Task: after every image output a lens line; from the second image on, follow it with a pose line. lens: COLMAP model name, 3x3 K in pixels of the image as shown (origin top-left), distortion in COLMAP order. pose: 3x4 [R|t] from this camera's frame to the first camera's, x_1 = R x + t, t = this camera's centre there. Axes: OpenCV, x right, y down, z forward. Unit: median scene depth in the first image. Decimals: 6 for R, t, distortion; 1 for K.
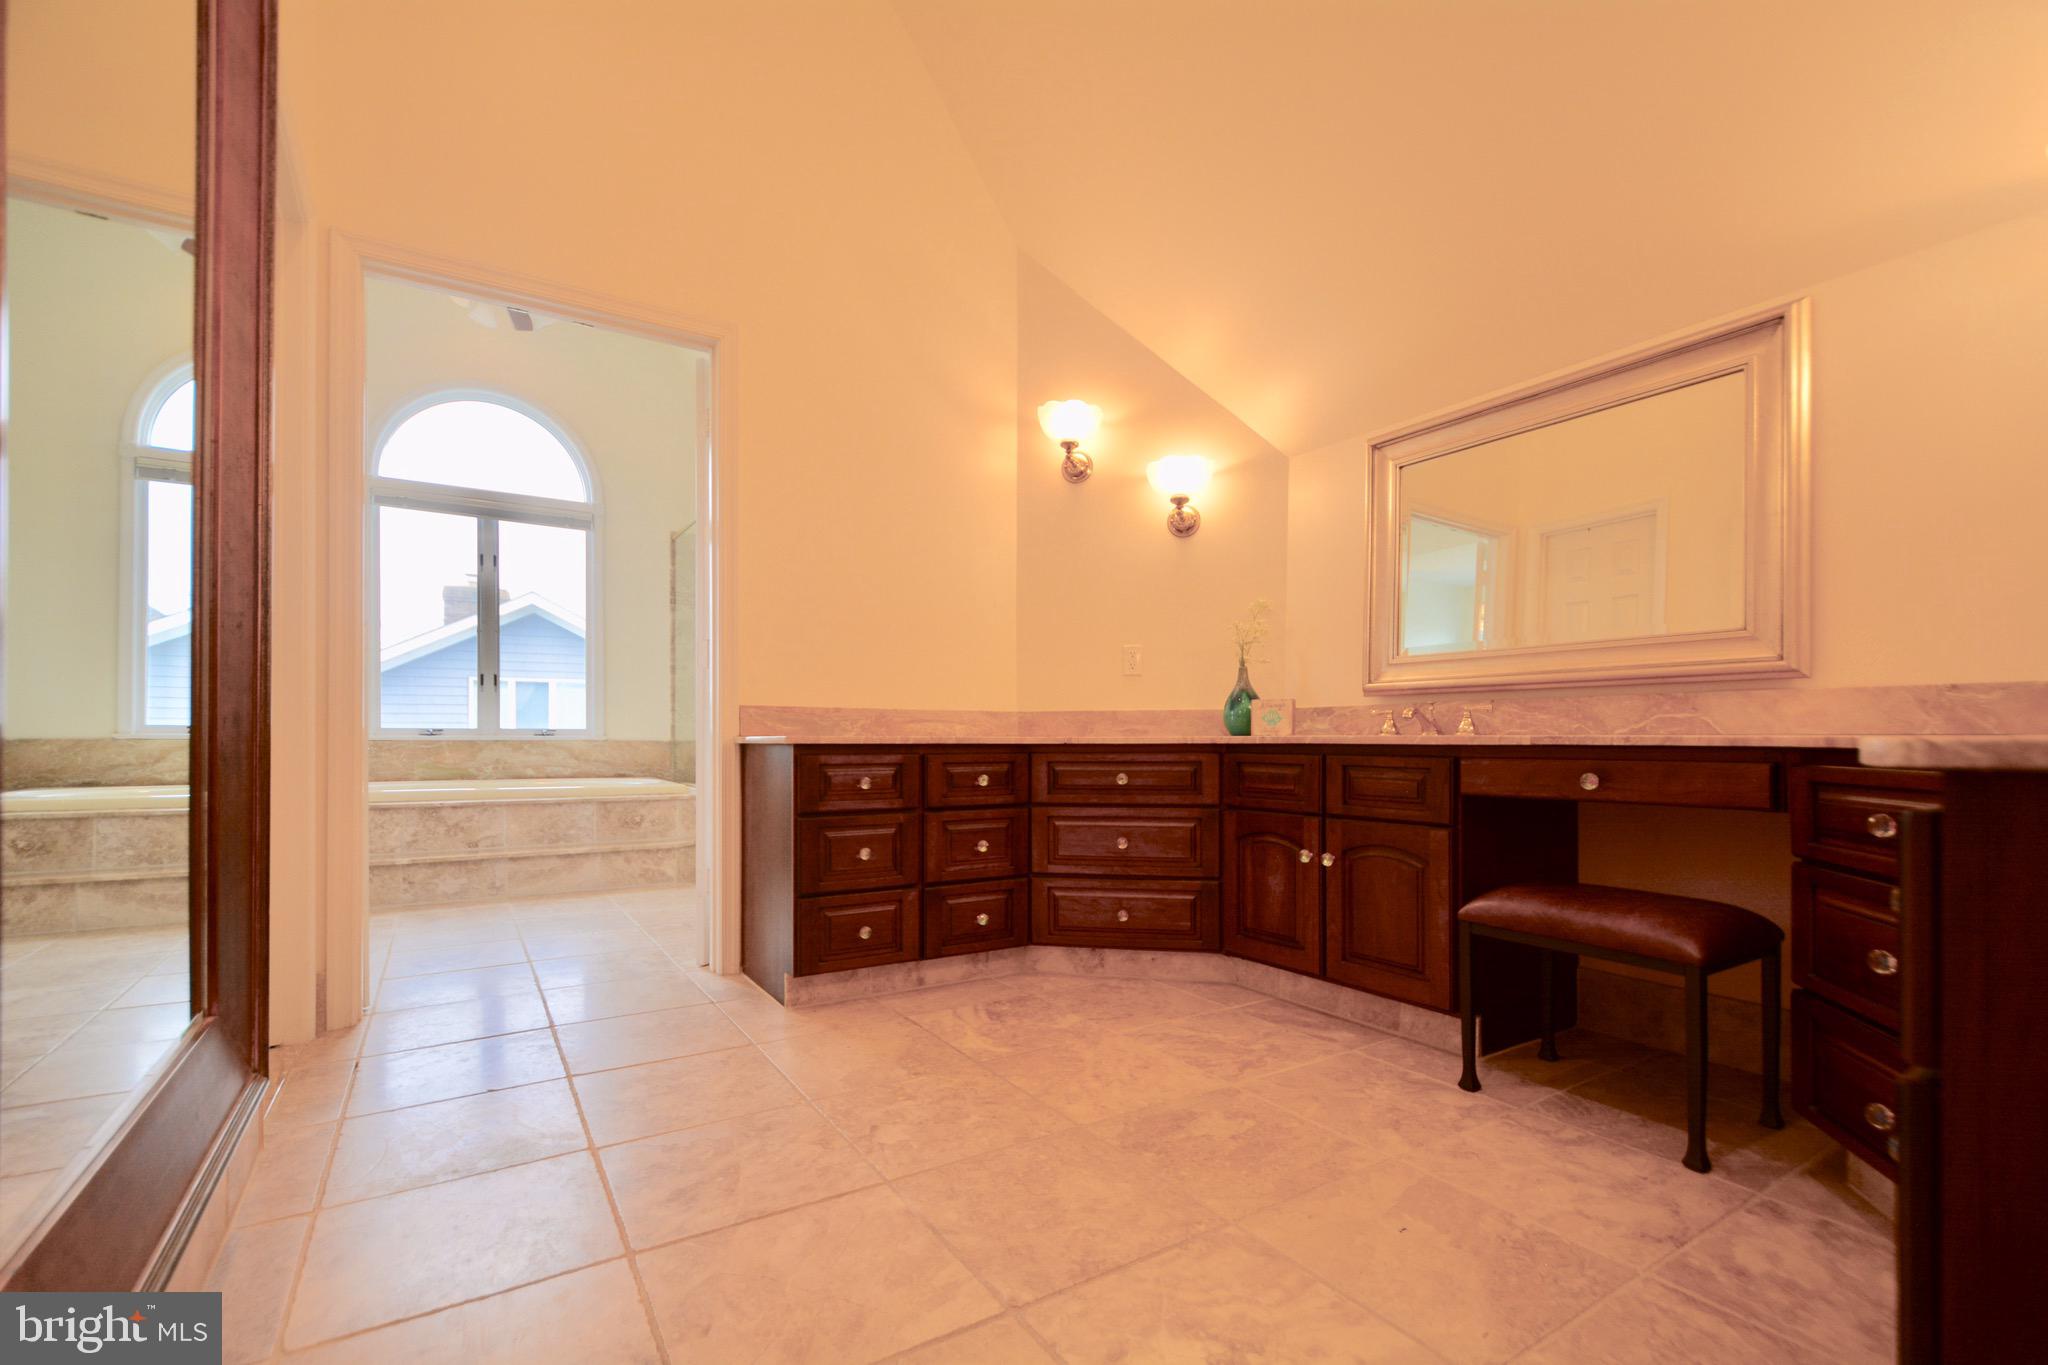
lens RADIAL K [[900.1, 0, 1032.7], [0, 900.1, 745.0], [0, 0, 1]] dist [0.011723, -0.017593]
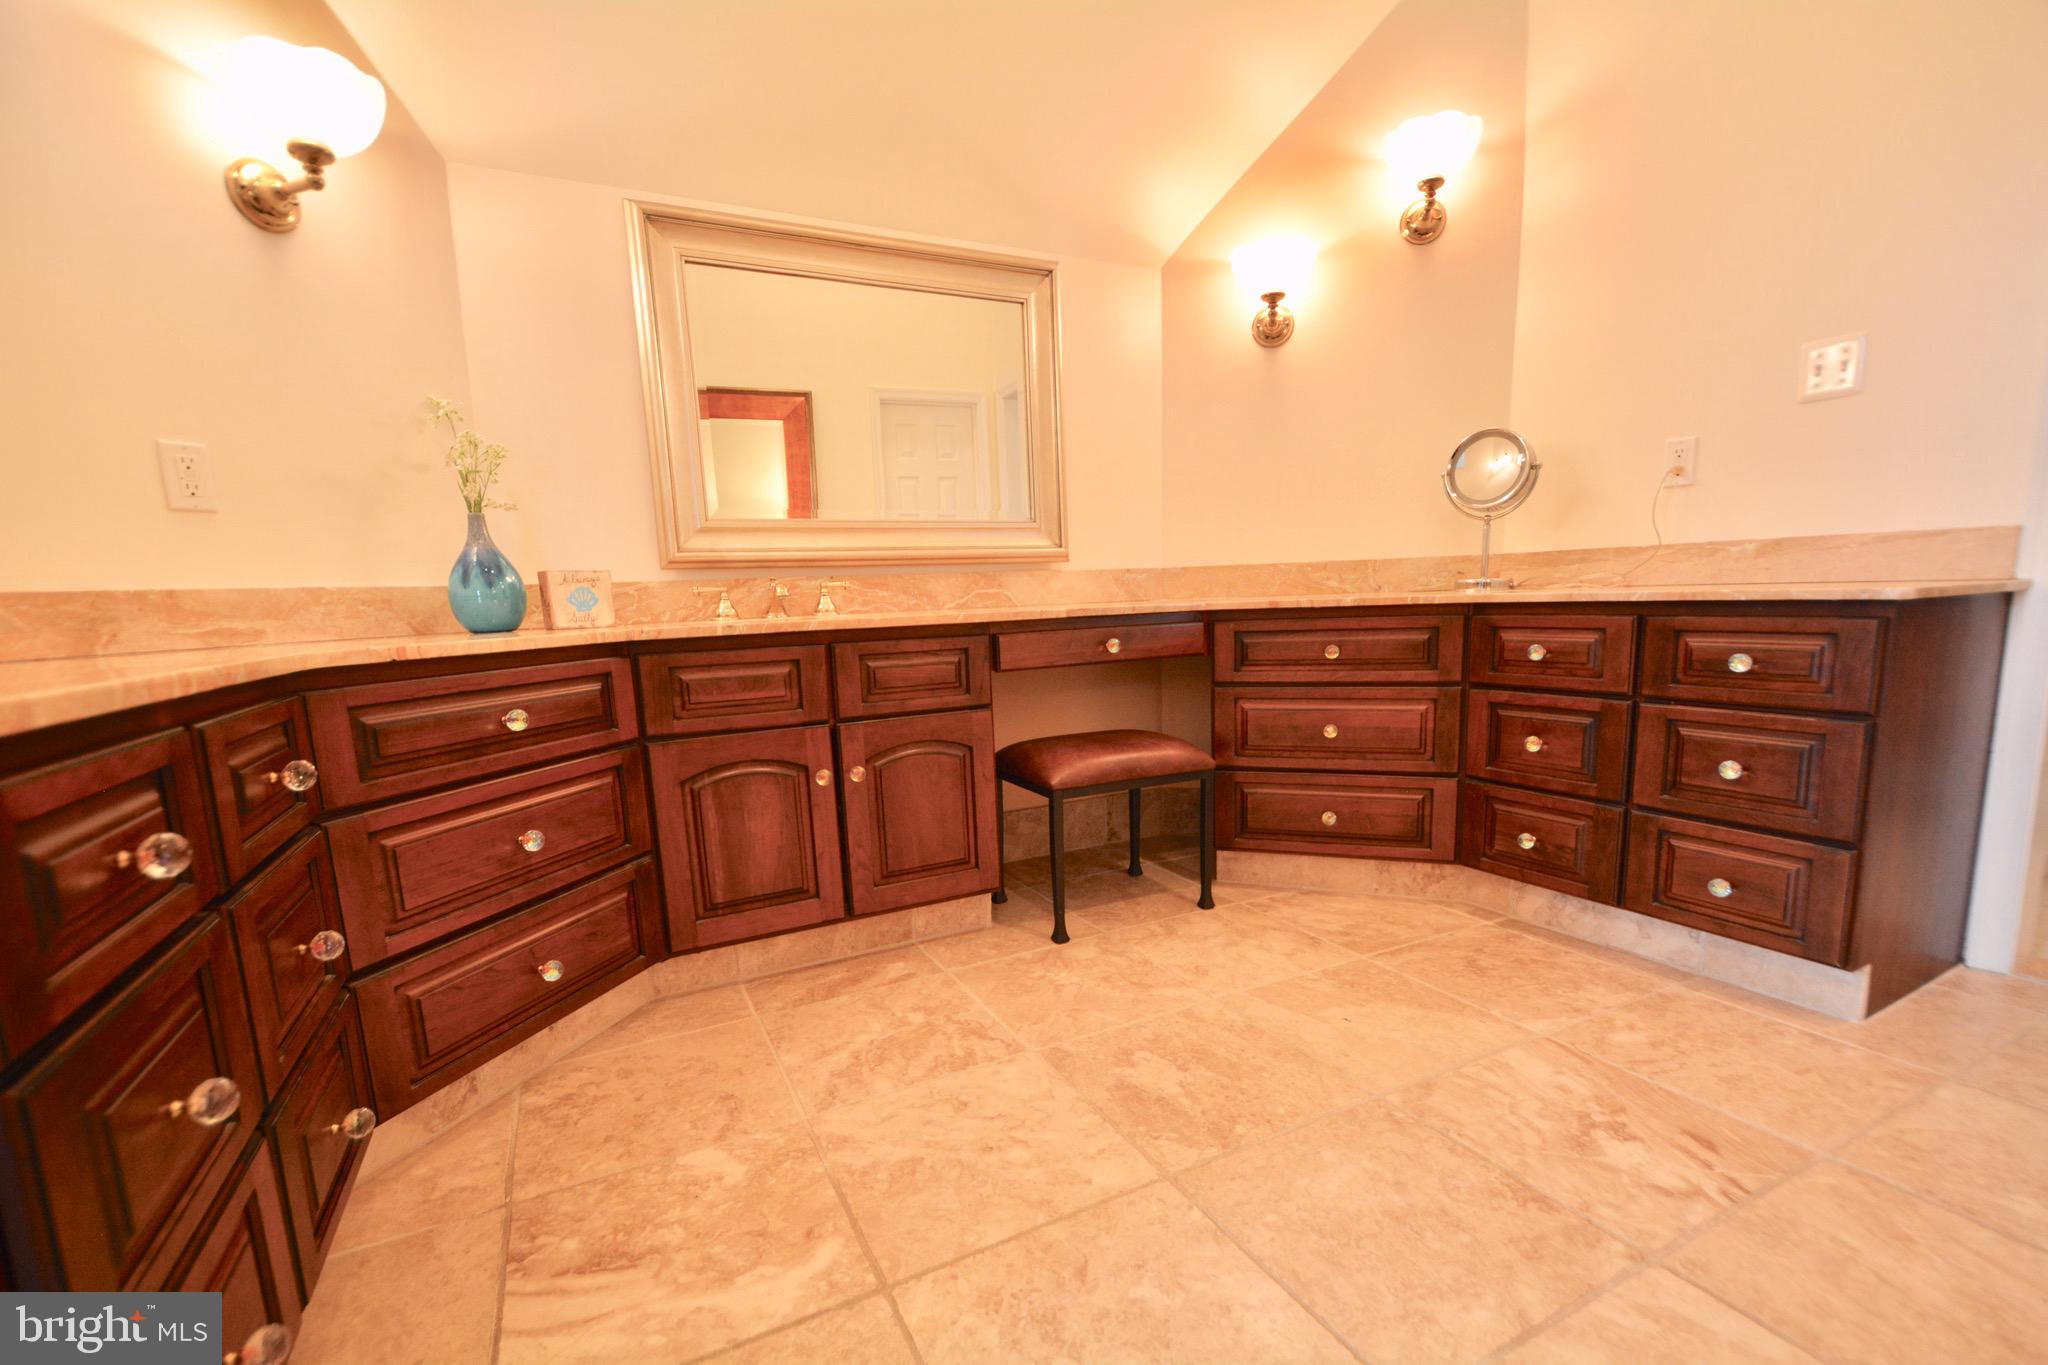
lens RADIAL K [[902.8, 0, 1018.7], [0, 902.8, 743.3], [0, 0, 1]] dist [0.025026, -0.022542]
pose [[0.101022, -0.164705, 0.981156, -0.425046], [0.047069, 0.985888, 0.160653, -0.021380], [-0.993770, 0.029952, 0.107348, 0.730865]]
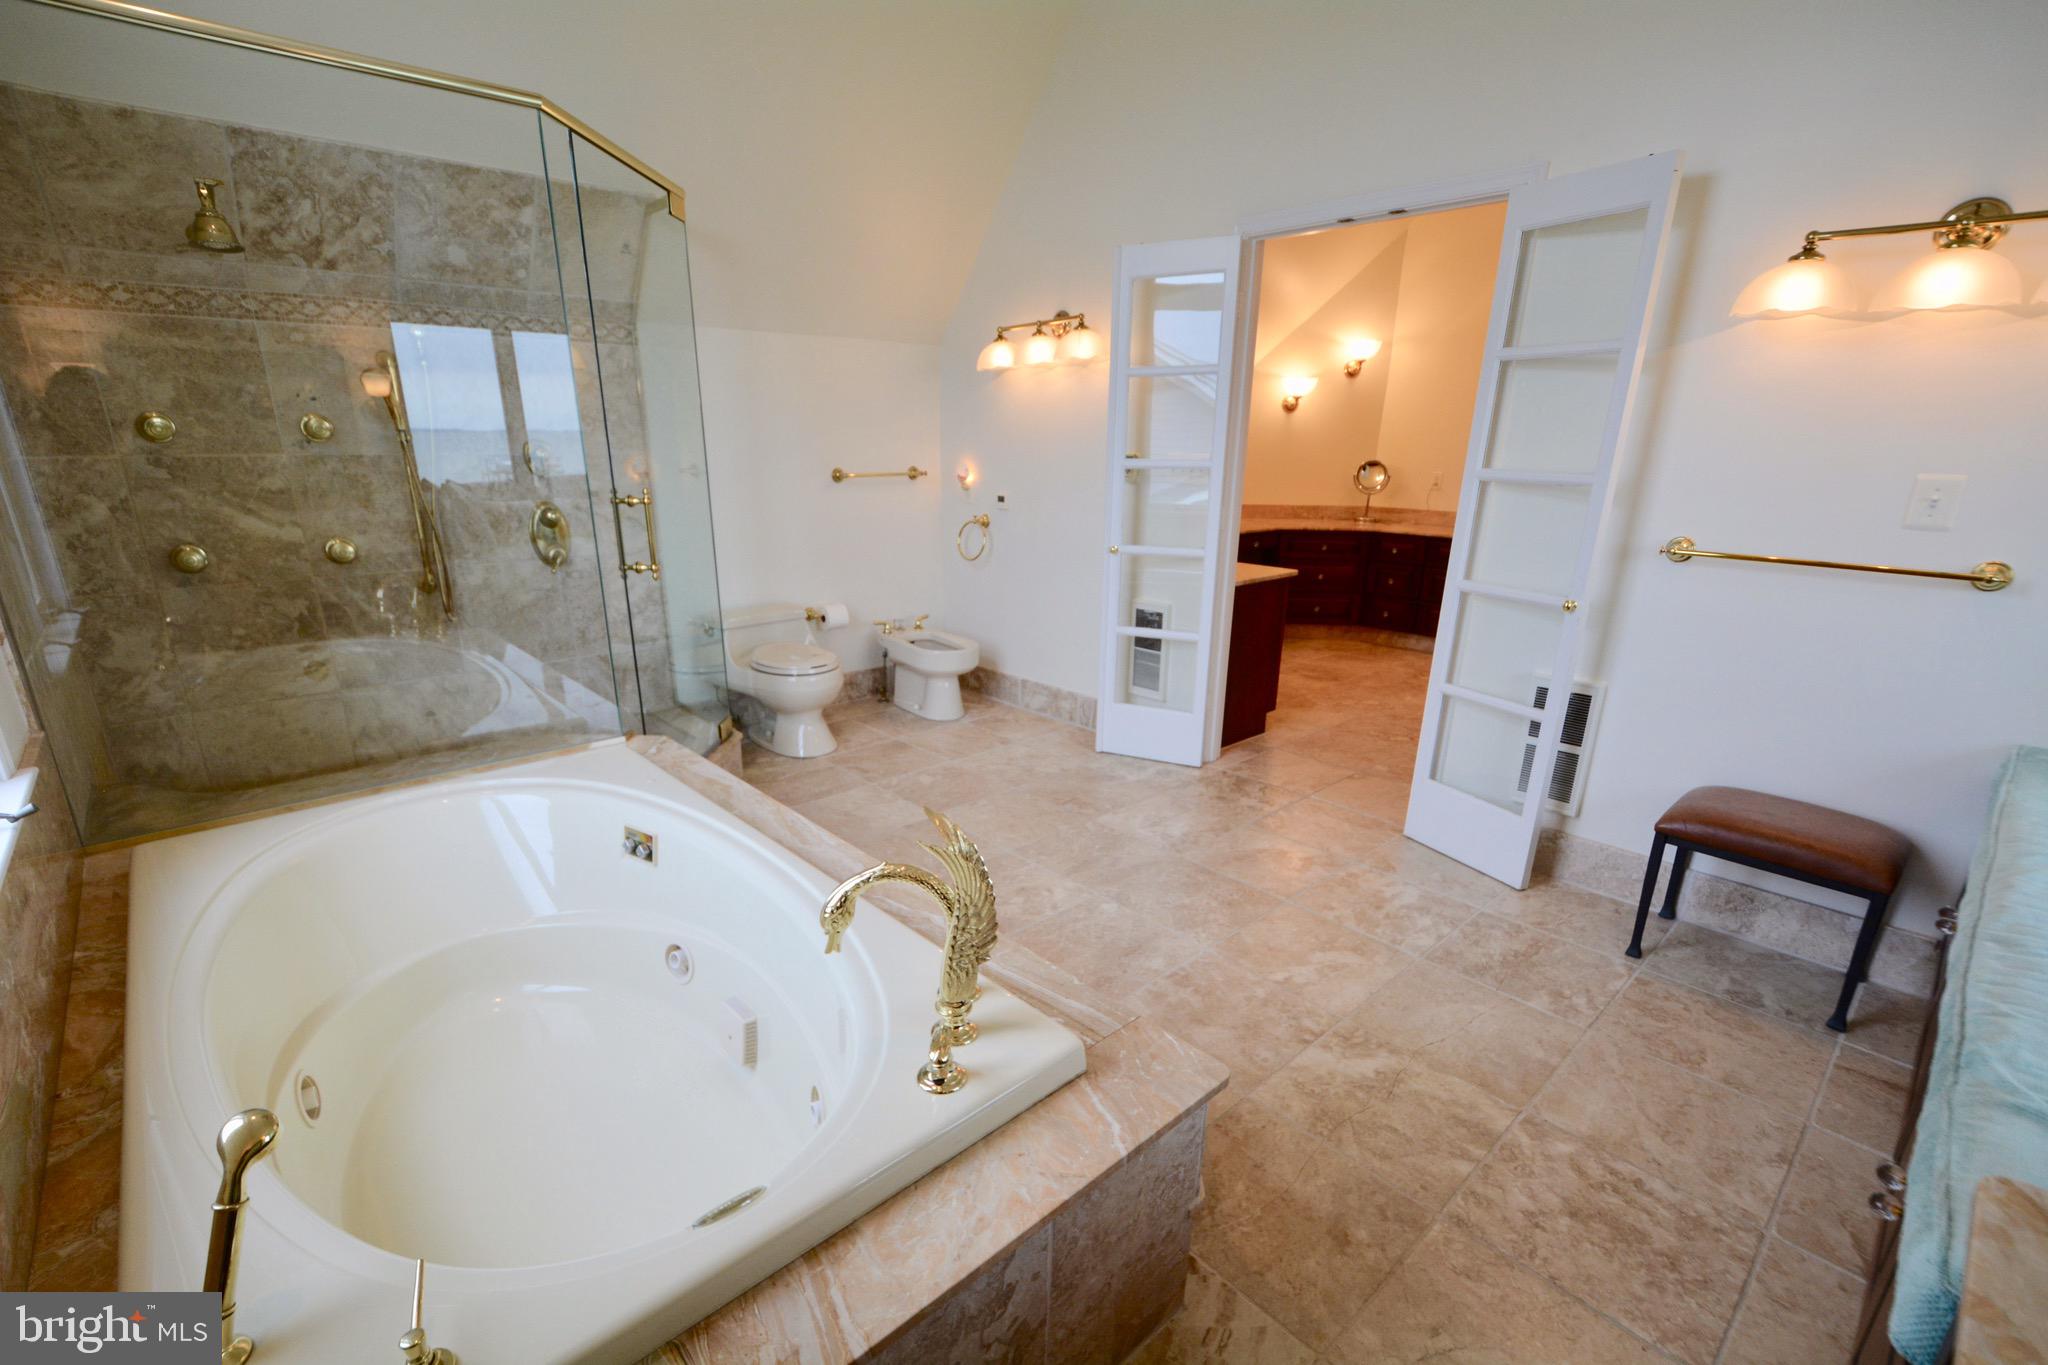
lens RADIAL K [[904.9, 0, 1035.8], [0, 904.9, 746.8], [0, 0, 1]] dist [0.011768, -0.012281]
pose [[-0.179648, -0.321044, 0.929869, -1.814593], [-0.002412, 0.945389, 0.325936, -0.238605], [-0.983728, 0.056311, -0.170612, 1.729005]]
